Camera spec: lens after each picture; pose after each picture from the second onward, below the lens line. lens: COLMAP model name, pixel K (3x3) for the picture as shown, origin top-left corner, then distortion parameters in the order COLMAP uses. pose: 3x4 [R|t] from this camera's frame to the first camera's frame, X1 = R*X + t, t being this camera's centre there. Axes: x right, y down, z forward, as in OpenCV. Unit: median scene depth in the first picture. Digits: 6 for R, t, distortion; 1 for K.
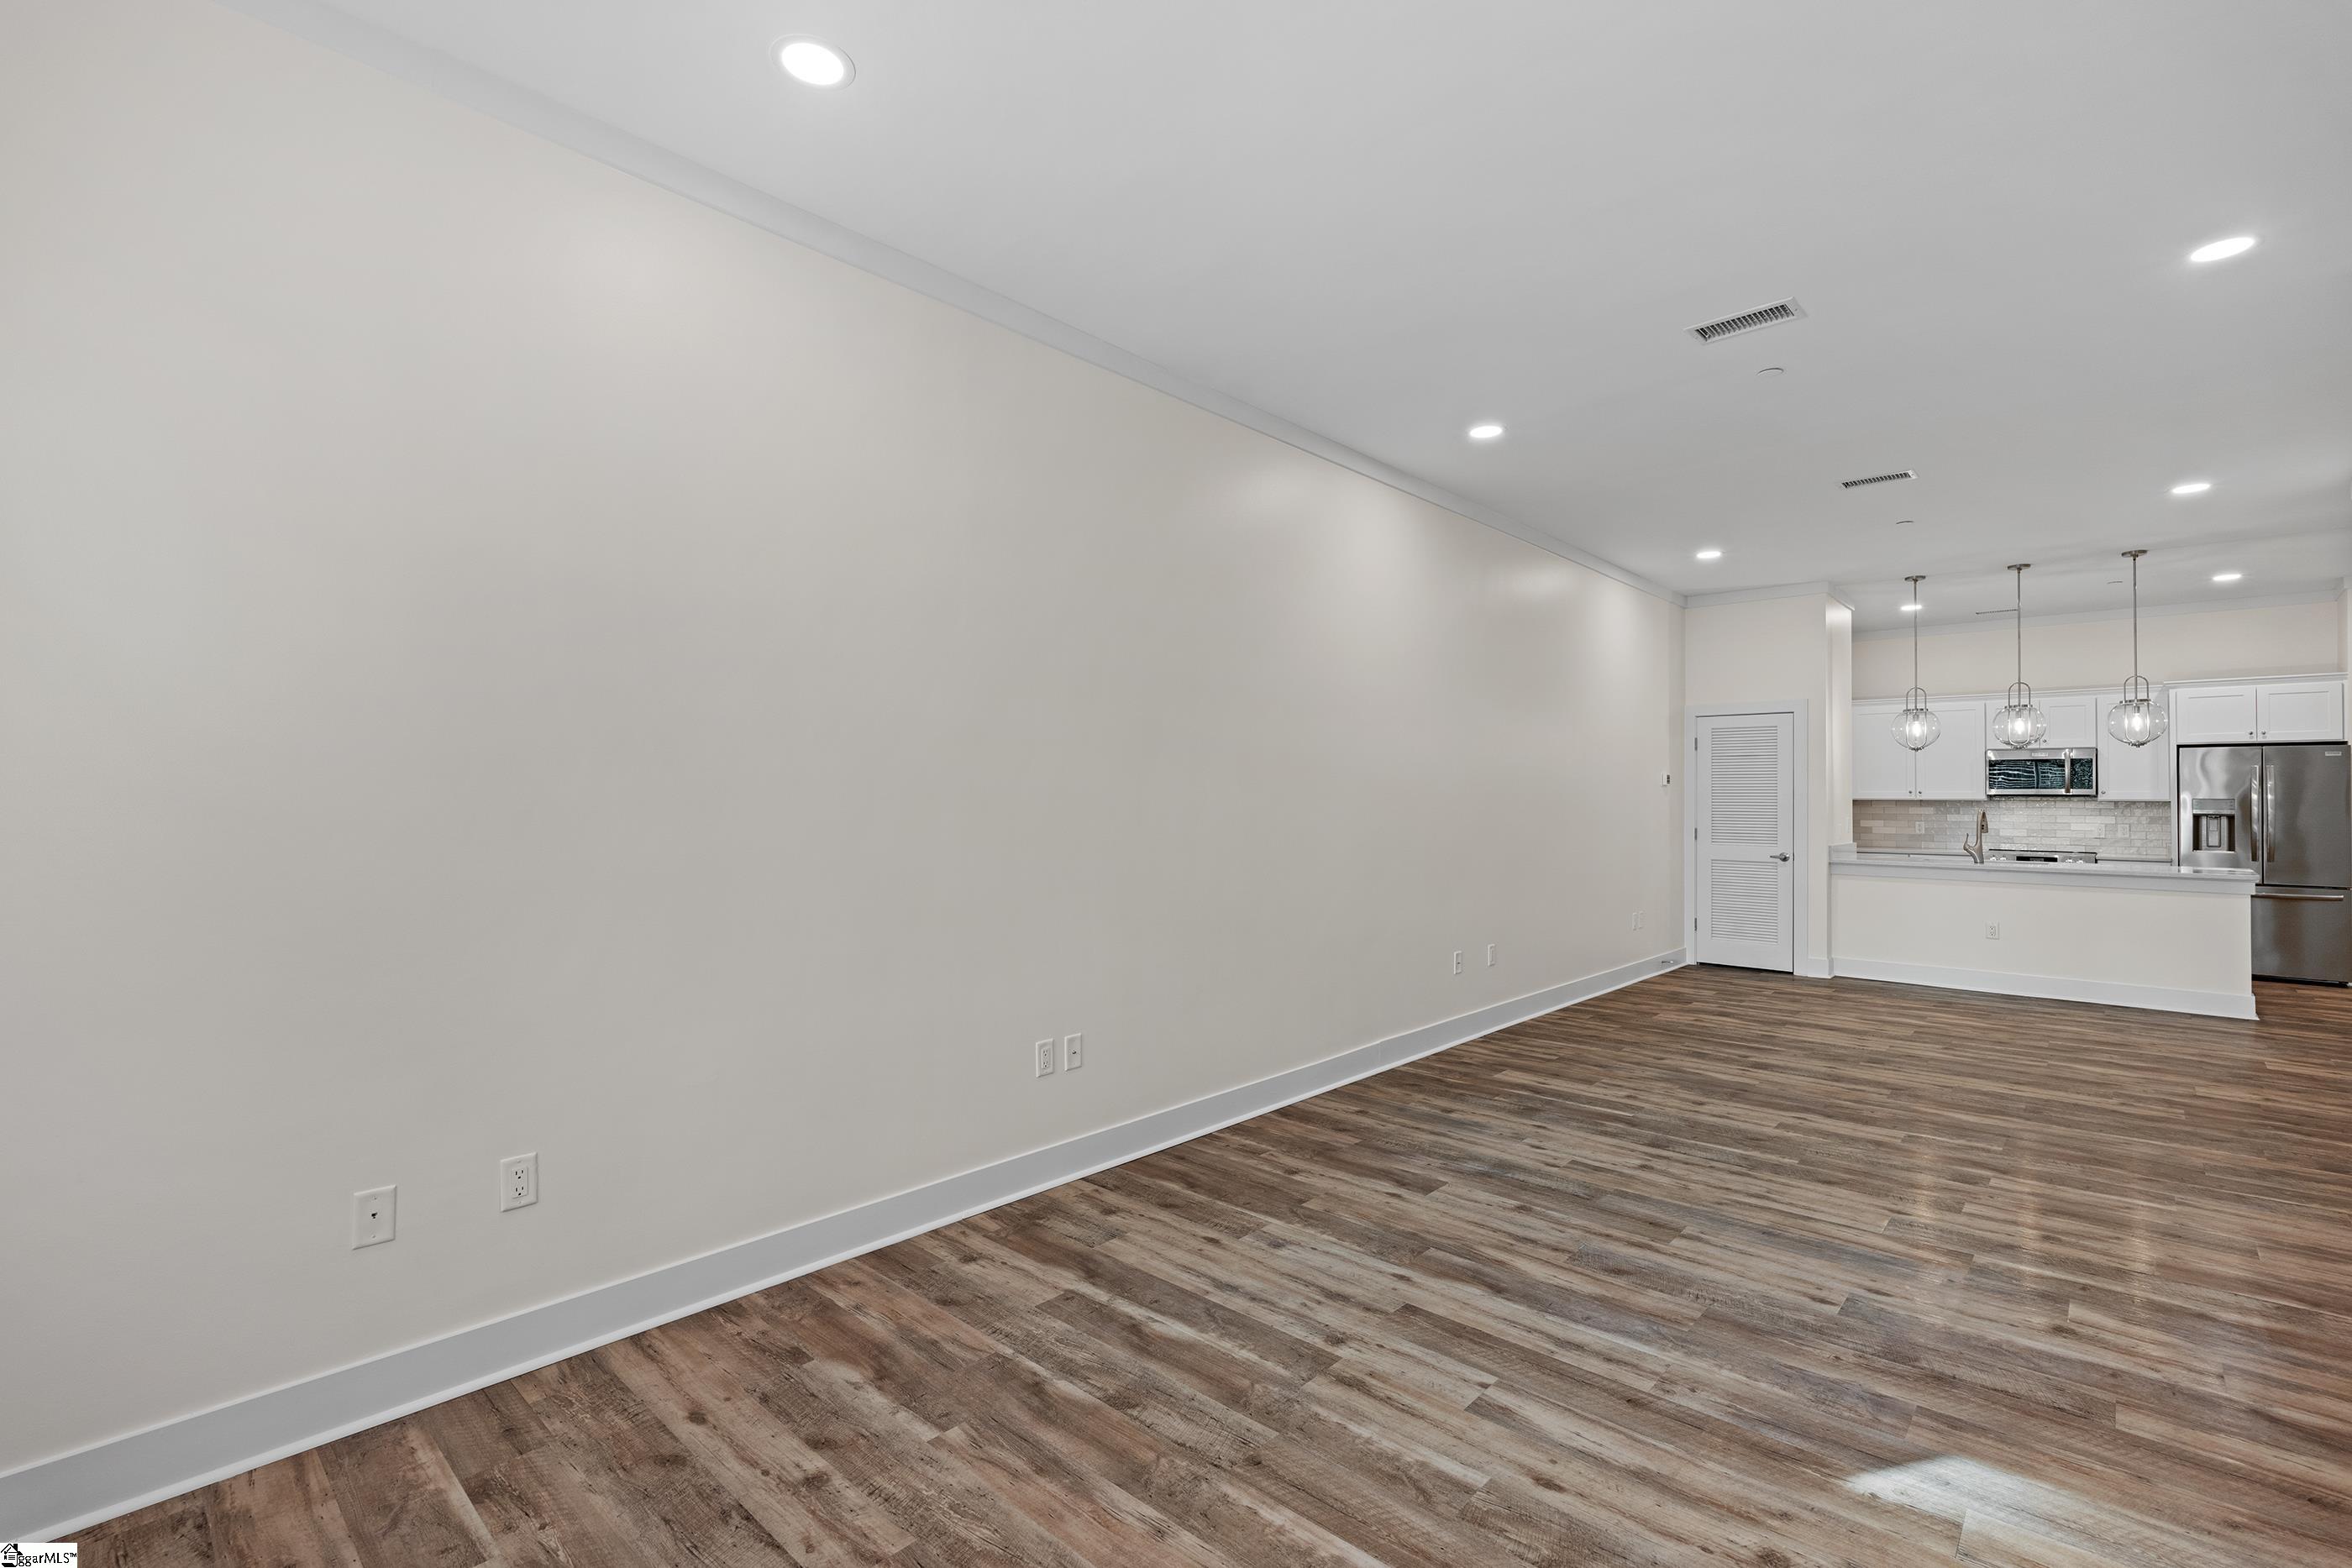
lens RADIAL K [[1043.2, 0, 1164.2], [0, 1043.2, 779.9], [0, 0, 1]] dist [-0.007324, 0.000268]
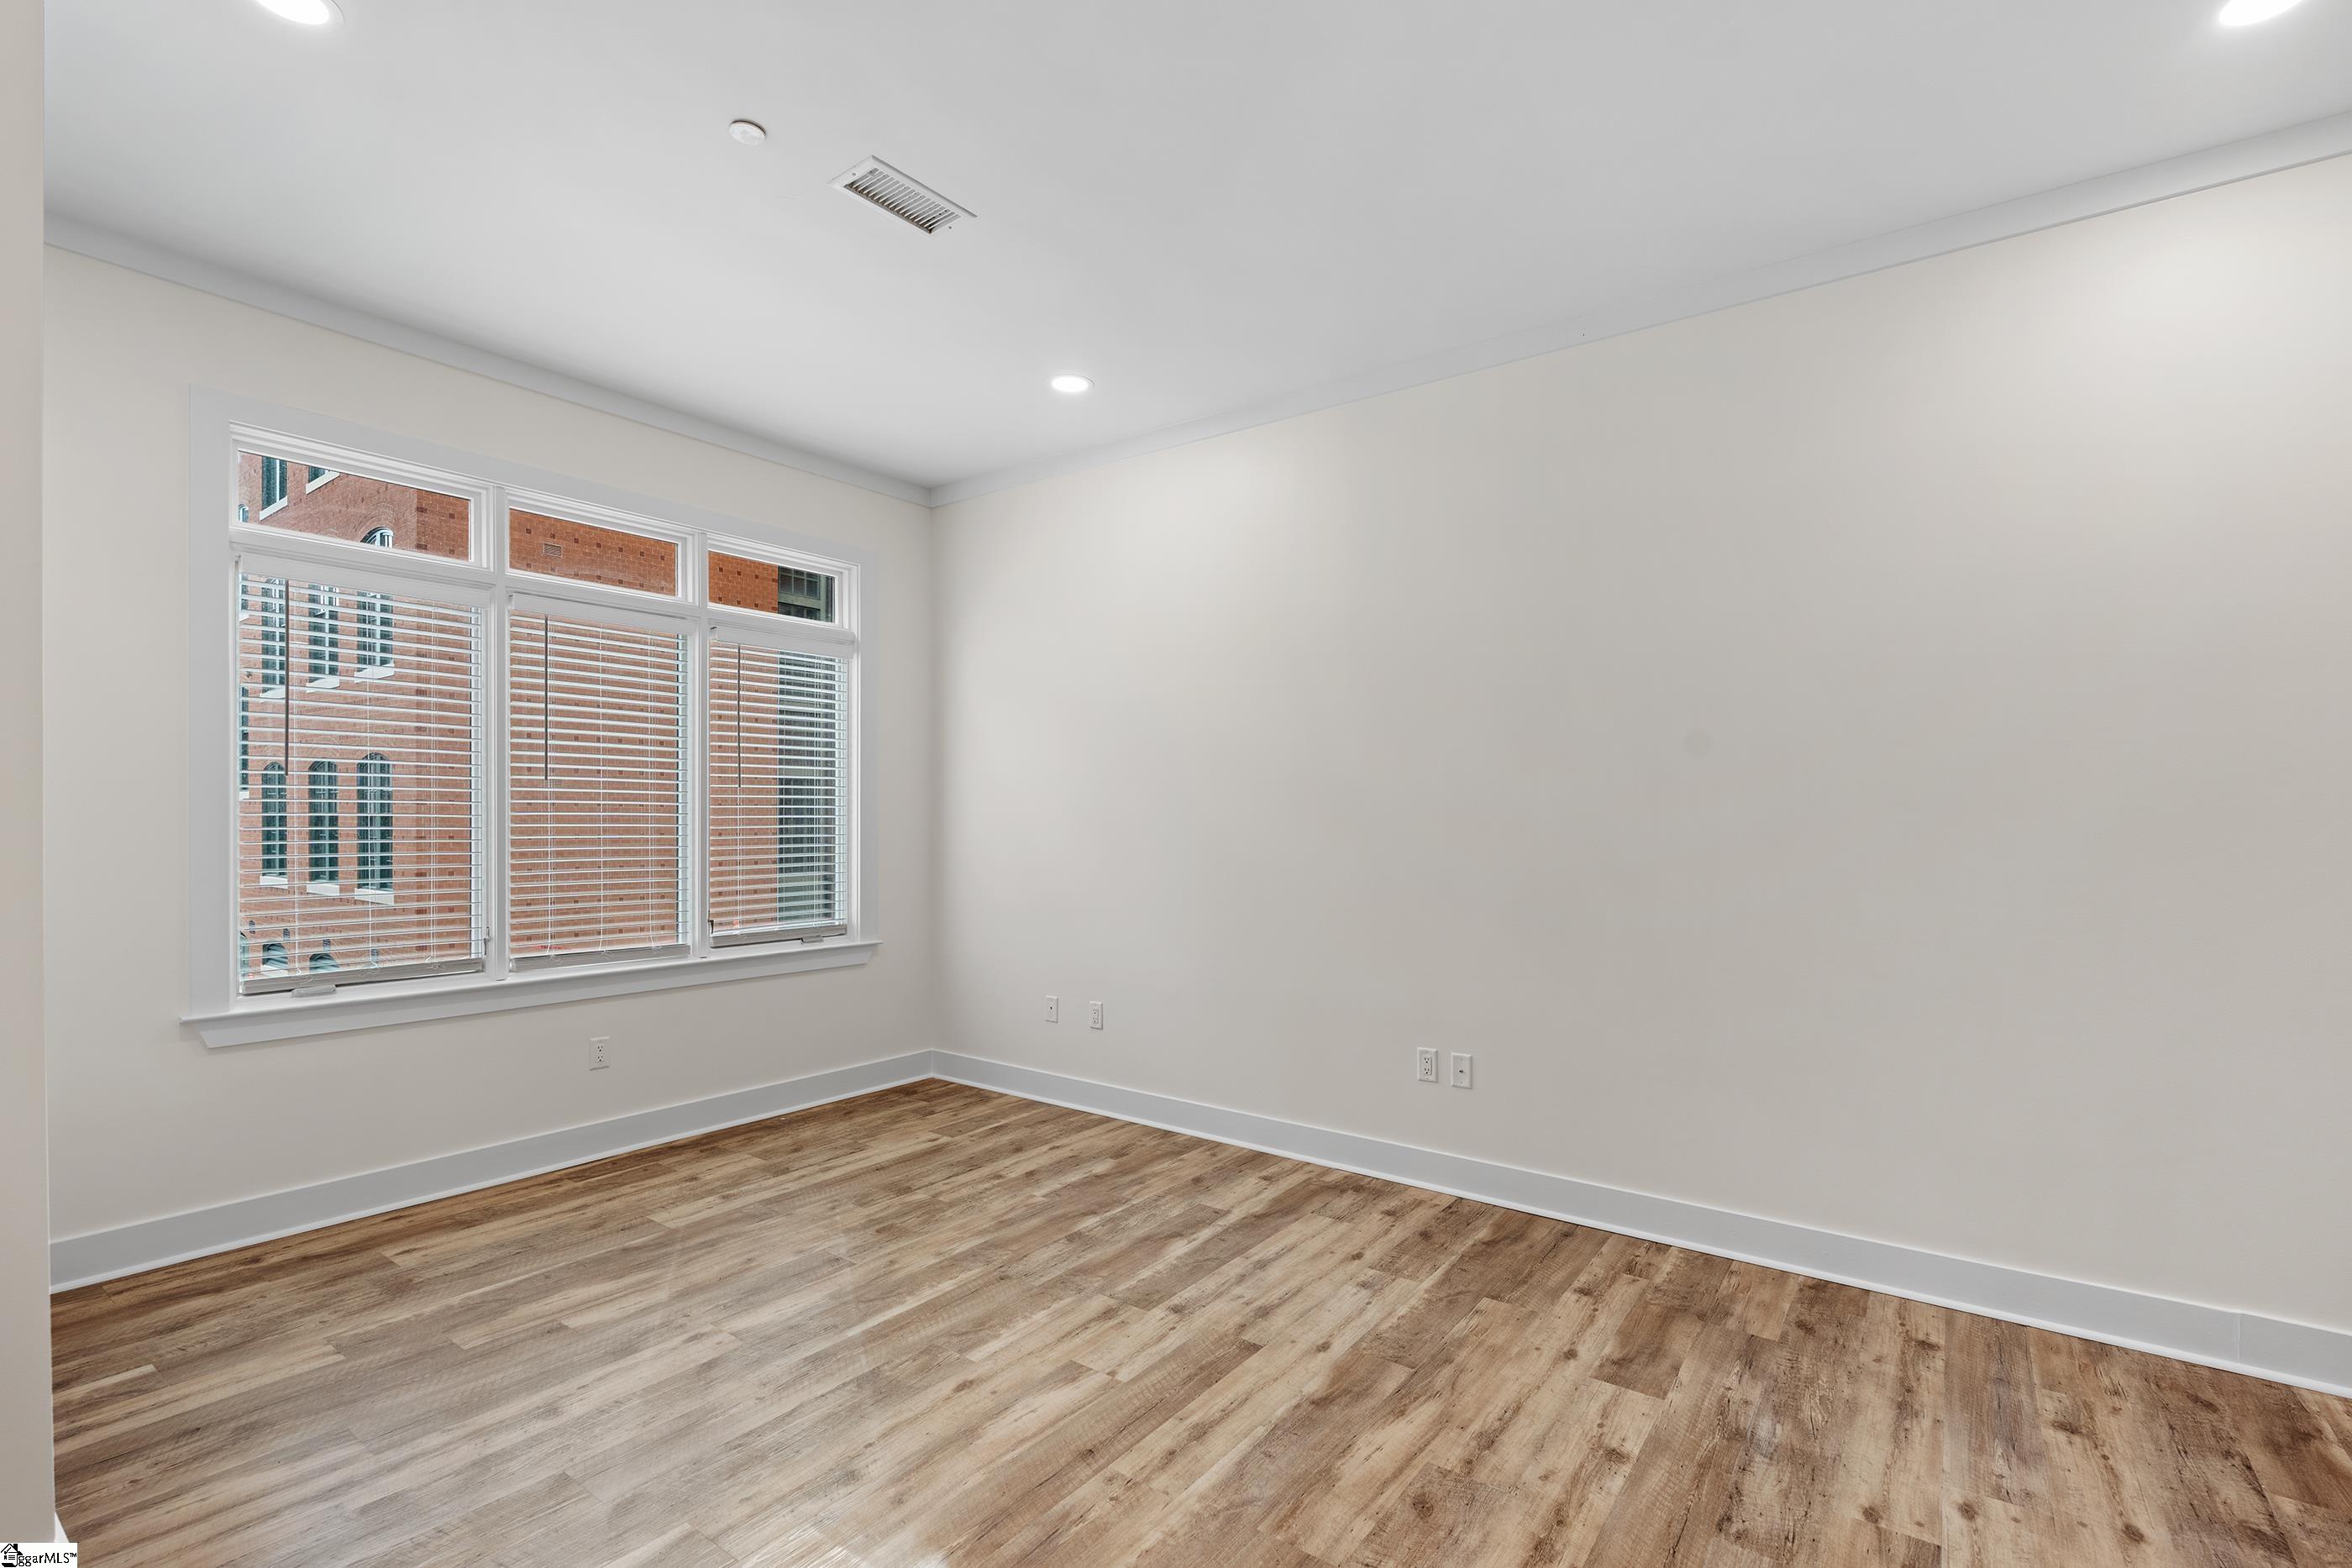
lens RADIAL K [[1043.2, 0, 1186.2], [0, 1043.2, 841.2], [0, 0, 1]] dist [-0.007324, 0.000268]
pose [[0.126591, 0.021540, -0.991721, 0.918029], [0.011081, 0.999671, 0.023127, 0.012719], [0.991893, -0.013917, 0.126311, 0.643633]]
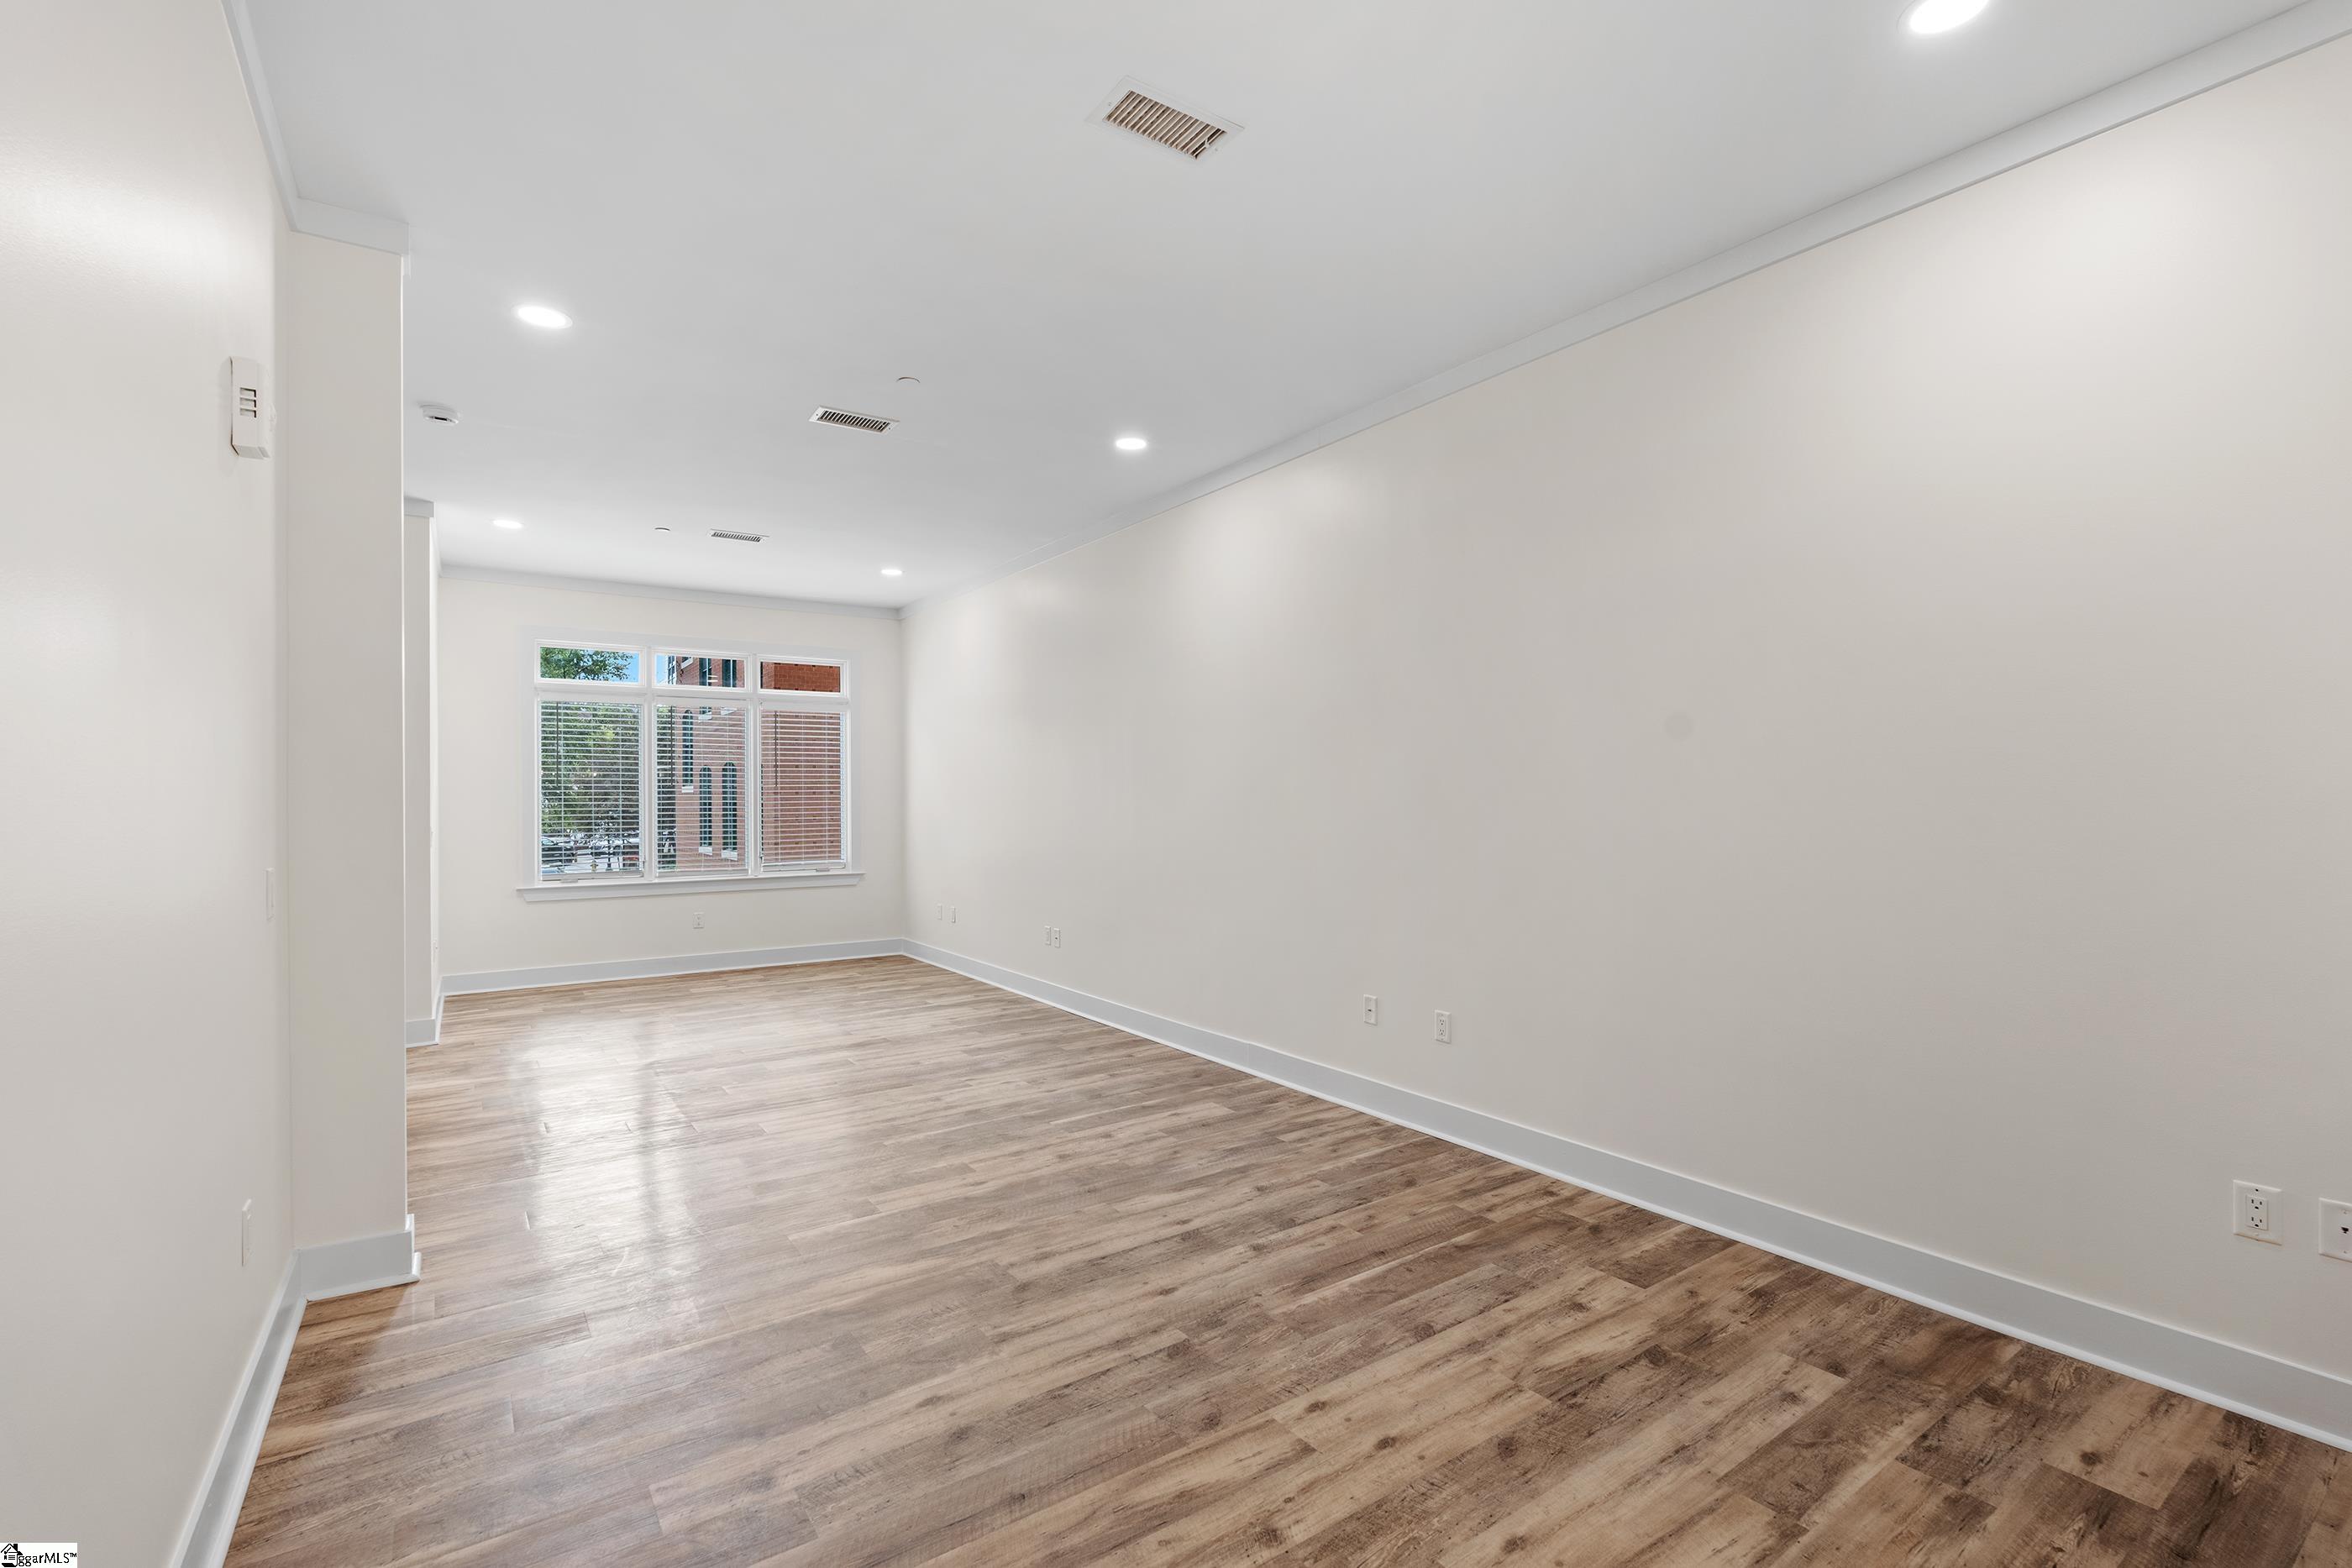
lens RADIAL K [[1043.2, 0, 1181.9], [0, 1043.2, 781.7], [0, 0, 1]] dist [-0.007324, 0.000268]
pose [[-0.201012, -0.014390, -0.979483, 1.751001], [0.022170, 0.999569, -0.019235, 0.028605], [0.979338, -0.025582, -0.200606, 1.668869]]
